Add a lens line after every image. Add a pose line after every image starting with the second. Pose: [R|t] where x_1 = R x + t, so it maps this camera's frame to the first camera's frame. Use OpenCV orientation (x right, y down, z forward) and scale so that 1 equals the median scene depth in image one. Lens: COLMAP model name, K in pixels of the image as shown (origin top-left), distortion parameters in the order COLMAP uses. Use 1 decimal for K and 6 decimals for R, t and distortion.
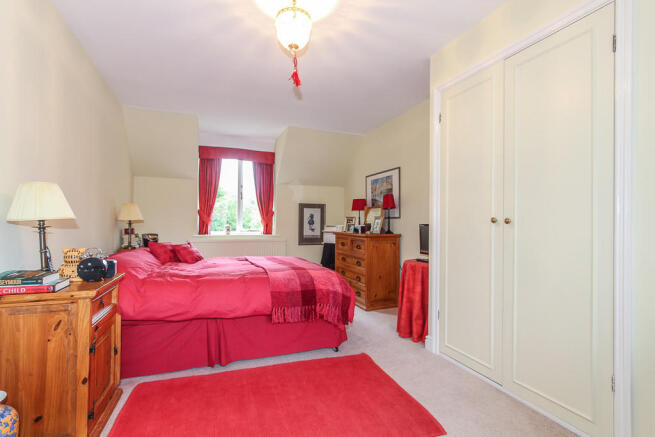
lens RADIAL K [[308.7, 0, 326.1], [0, 308.7, 221.8], [0, 0, 1]] dist [-0.003461, -0.000298]
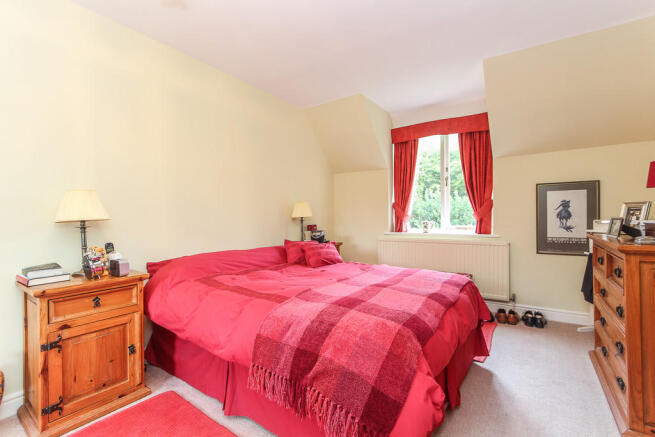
lens RADIAL K [[308.7, 0, 324.2], [0, 308.7, 216.9], [0, 0, 1]] dist [-0.003461, -0.000298]
pose [[0.573410, -0.015202, -0.819127, 0.174770], [0.017936, 0.999821, -0.006000, 0.000921], [0.819072, -0.011251, 0.573580, 0.326074]]
